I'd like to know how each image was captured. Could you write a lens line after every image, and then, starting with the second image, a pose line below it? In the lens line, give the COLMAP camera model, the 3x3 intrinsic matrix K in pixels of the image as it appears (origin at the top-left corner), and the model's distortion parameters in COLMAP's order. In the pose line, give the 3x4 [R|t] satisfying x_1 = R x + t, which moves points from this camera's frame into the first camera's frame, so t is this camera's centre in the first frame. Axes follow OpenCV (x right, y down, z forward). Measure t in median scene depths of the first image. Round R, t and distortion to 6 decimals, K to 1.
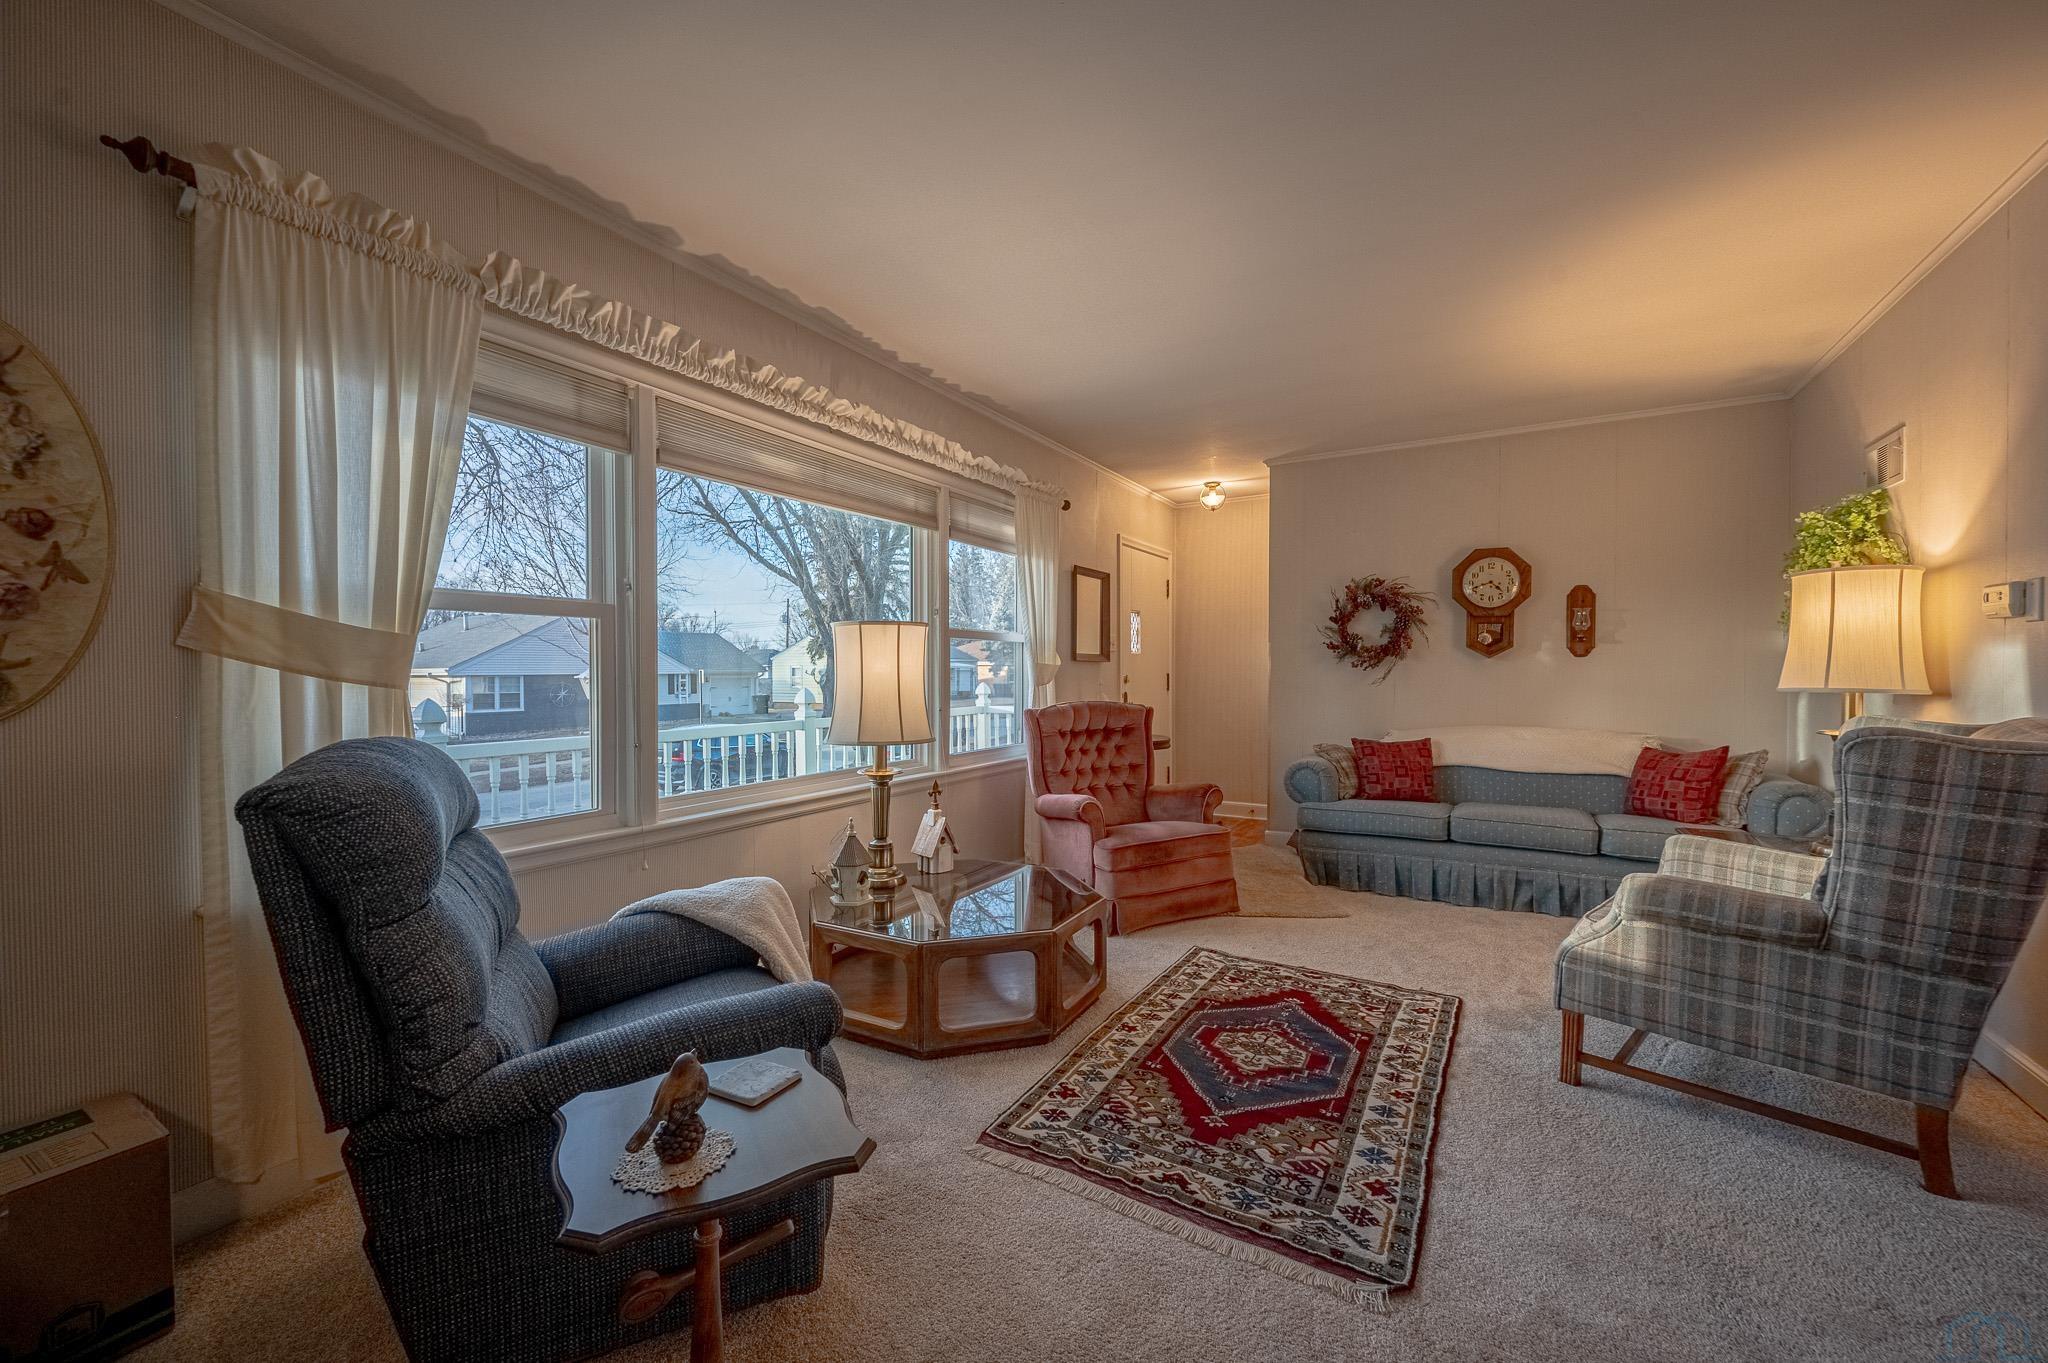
lens RADIAL K [[819.8, 0, 1003.7], [0, 819.8, 675.1], [0, 0, 1]] dist [-0.001530, -0.000145]
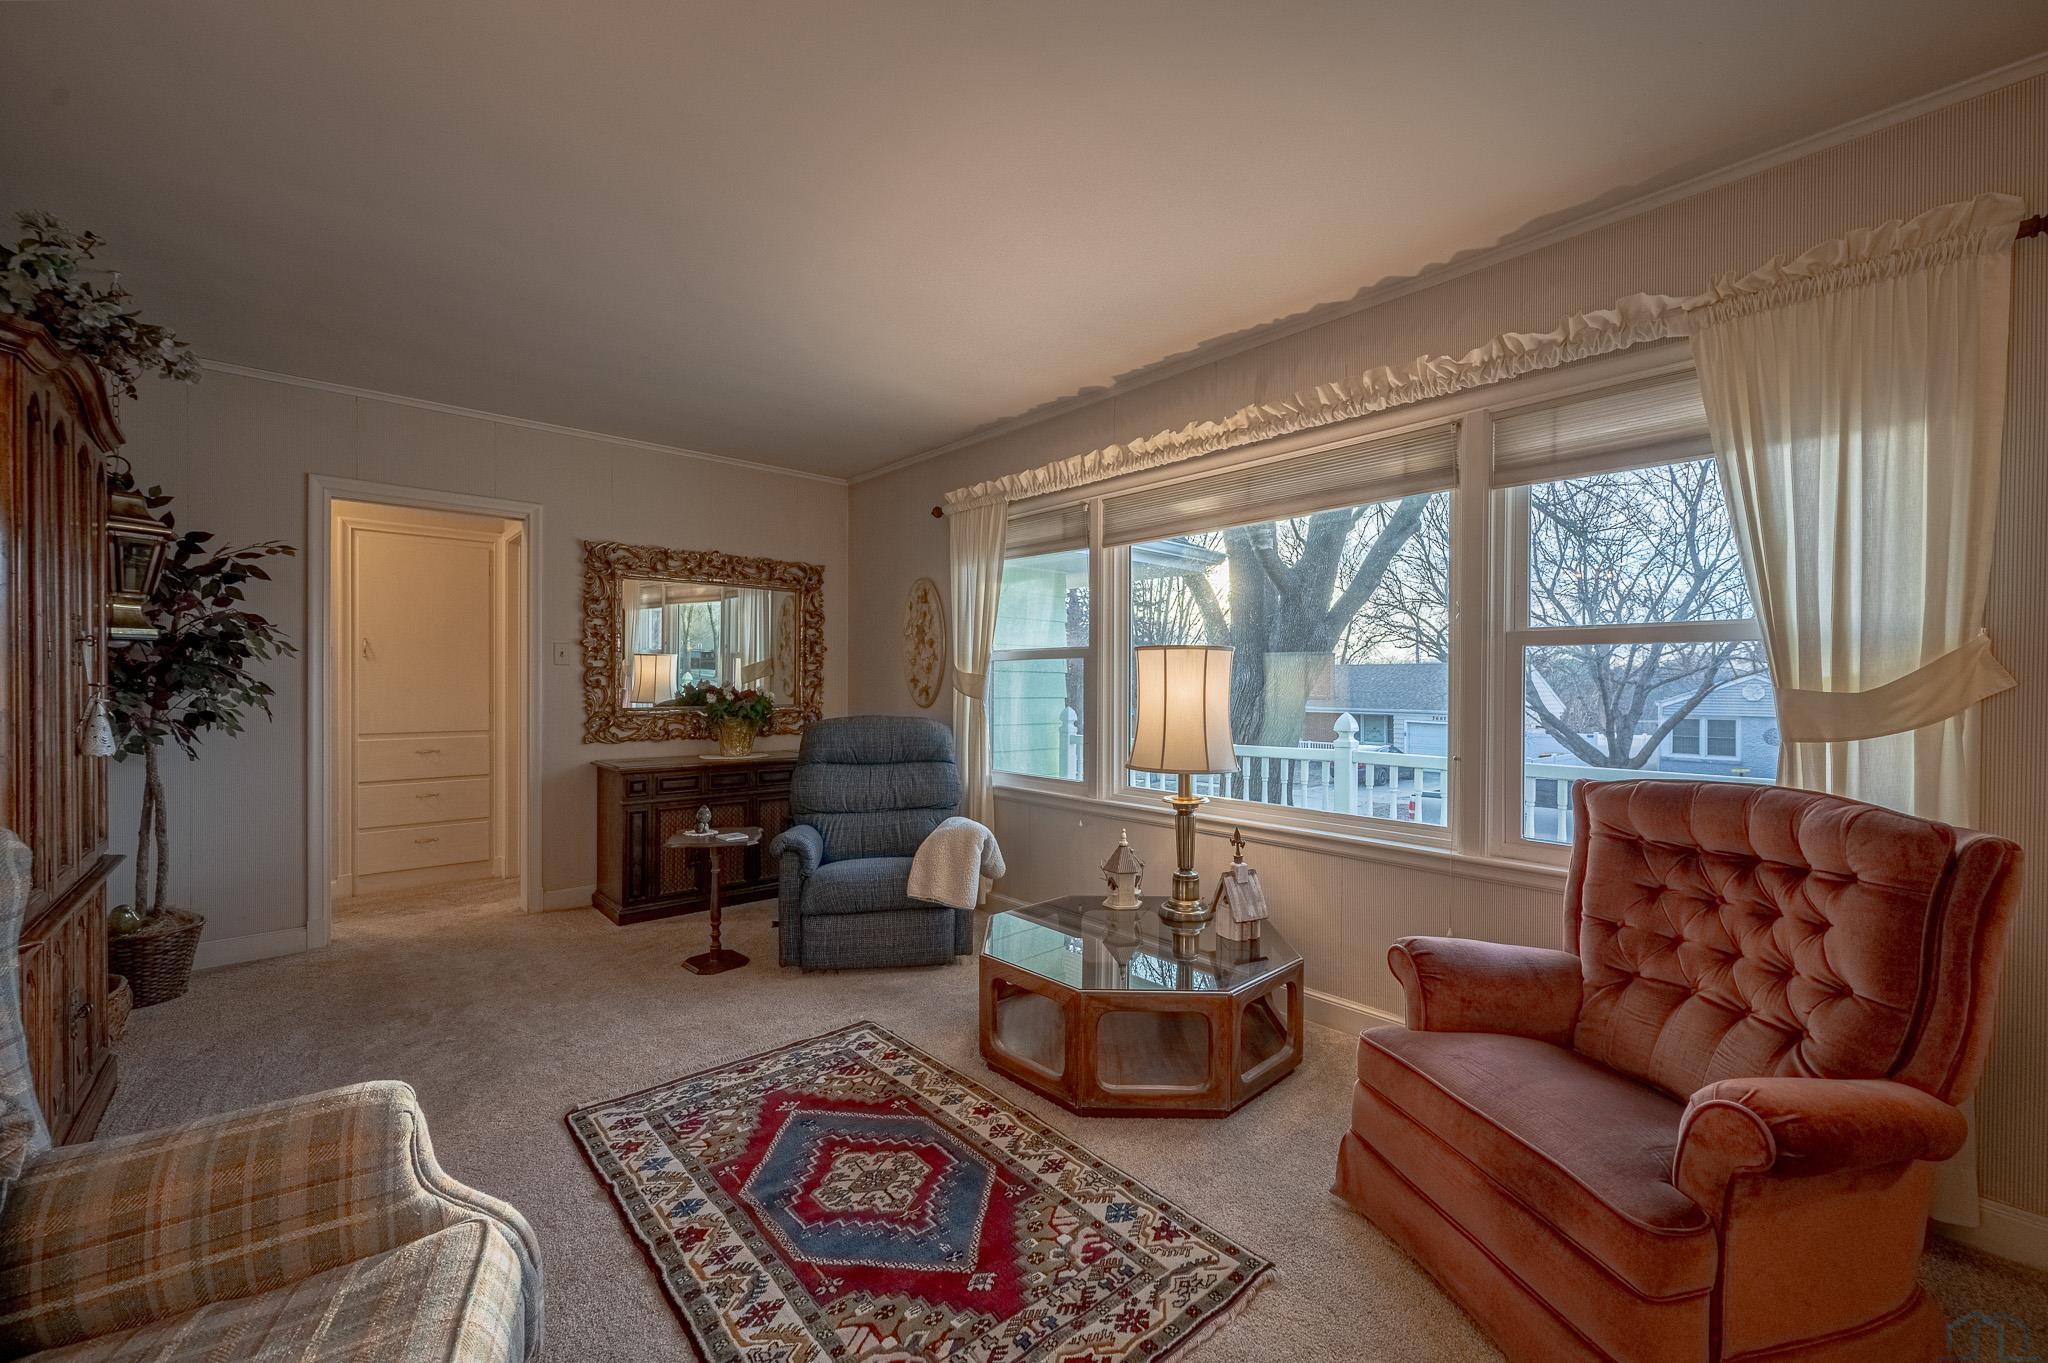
lens RADIAL K [[806.7, 0, 1024.0], [0, 806.7, 681.5], [0, 0, 1]] dist [-0.001961, 0.000474]
pose [[-0.292302, -0.002642, -0.956322, 0.883558], [-0.010692, 0.999943, 0.000505, -0.022865], [0.956266, 0.010373, -0.292313, 1.185654]]
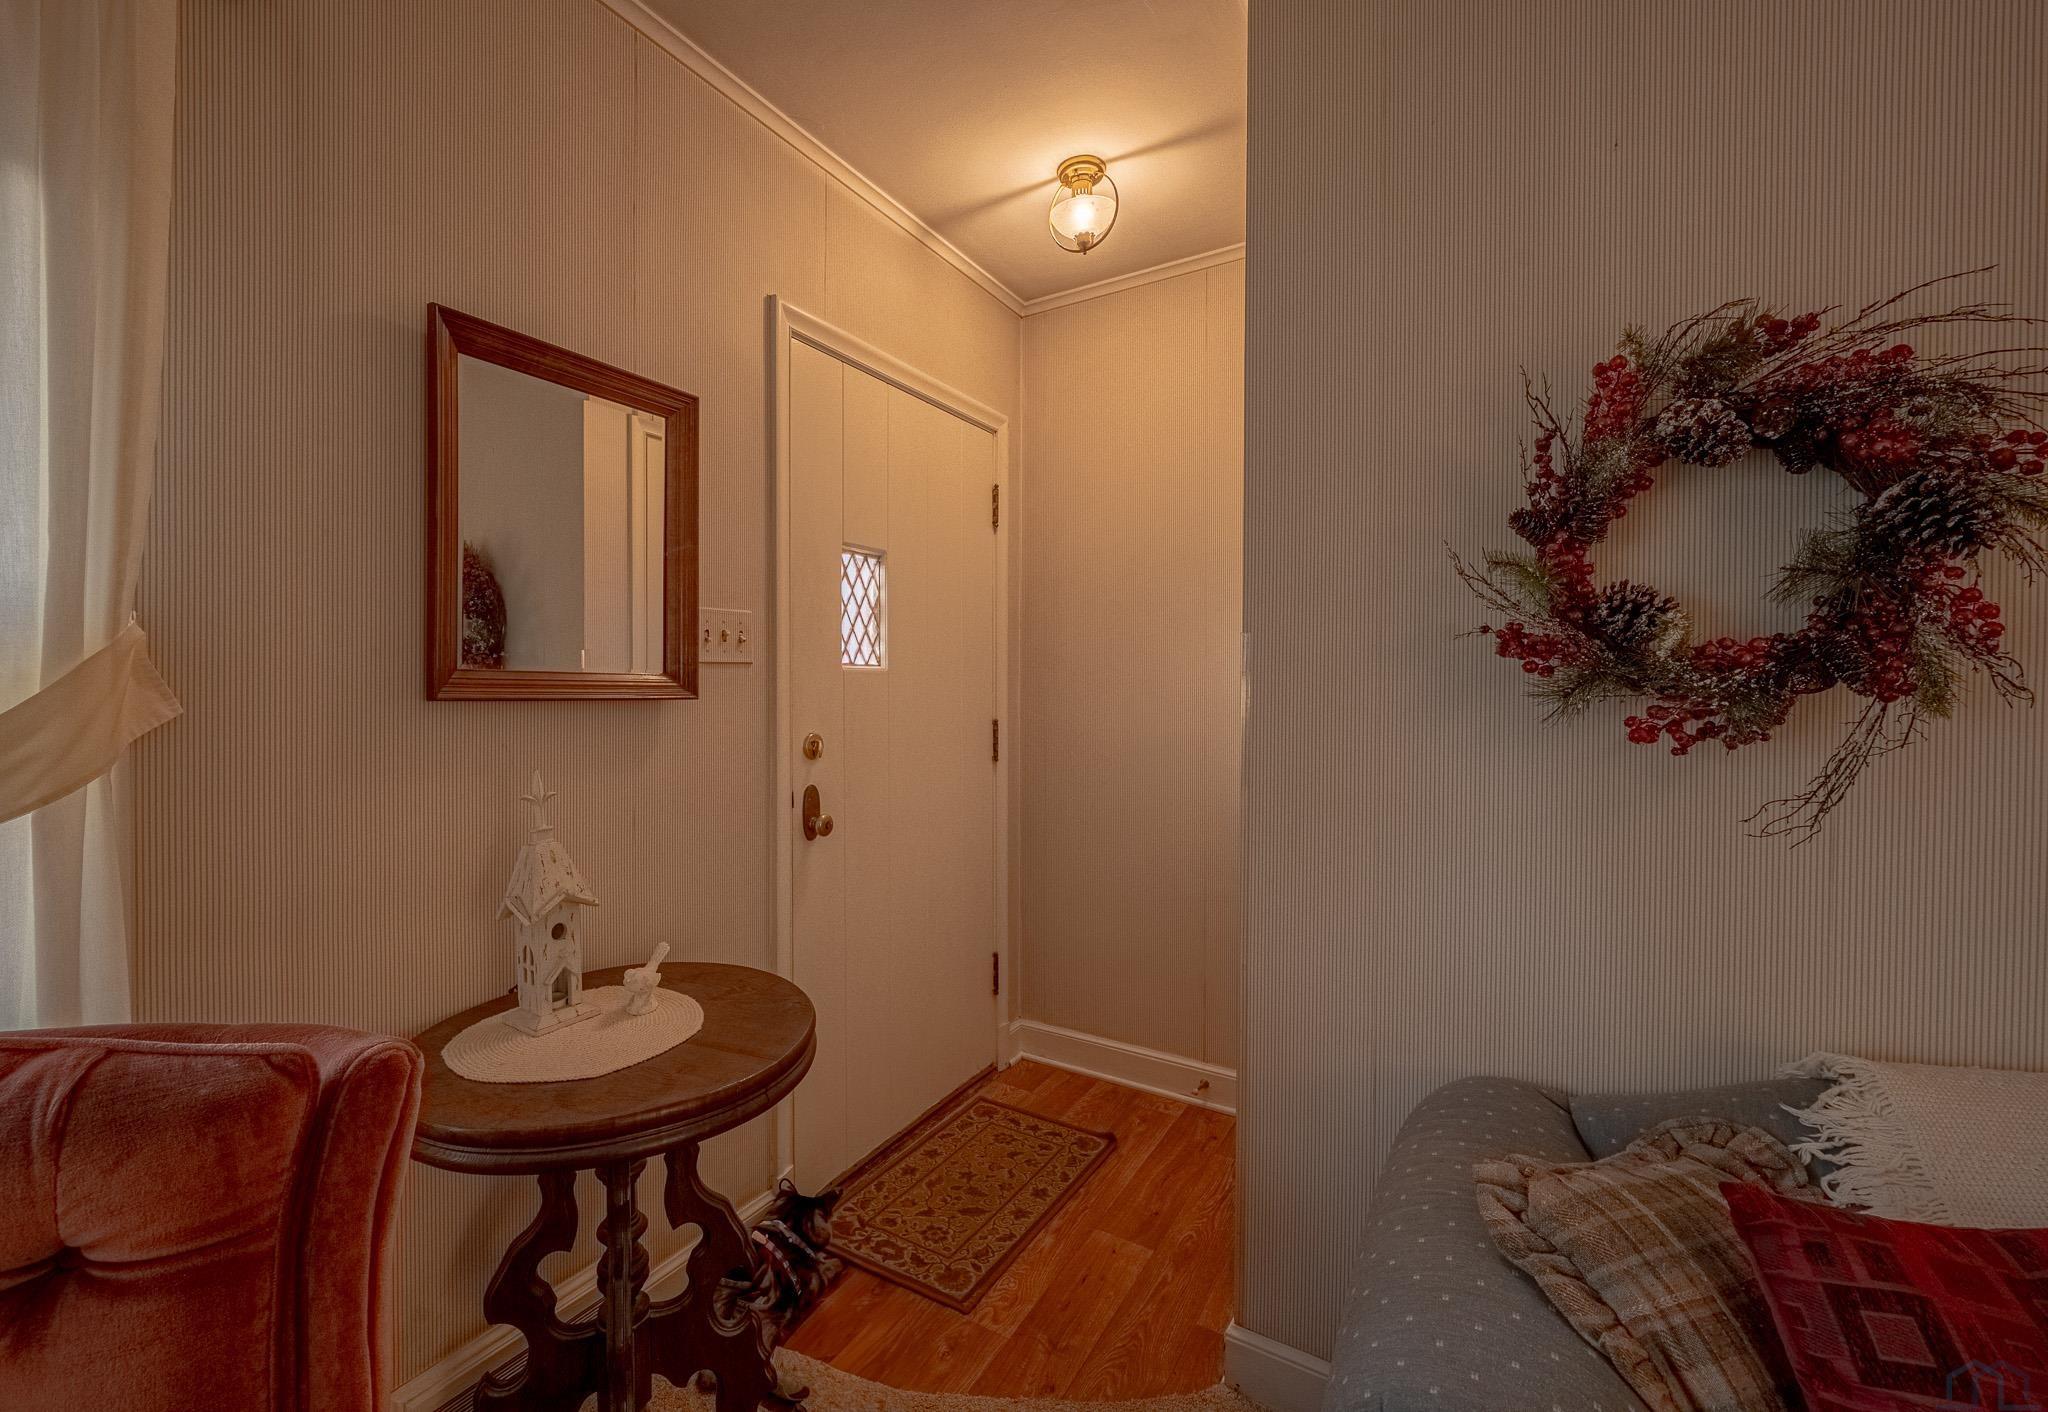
lens RADIAL K [[864.2, 0, 945.3], [0, 864.2, 699.6], [0, 0, 1]] dist [-0.000884, 0.000019]
pose [[0.999234, 0.003797, -0.038948, 0.448934], [-0.003308, 0.999915, 0.012623, -0.039521], [0.038993, -0.012485, 0.999161, 1.348934]]
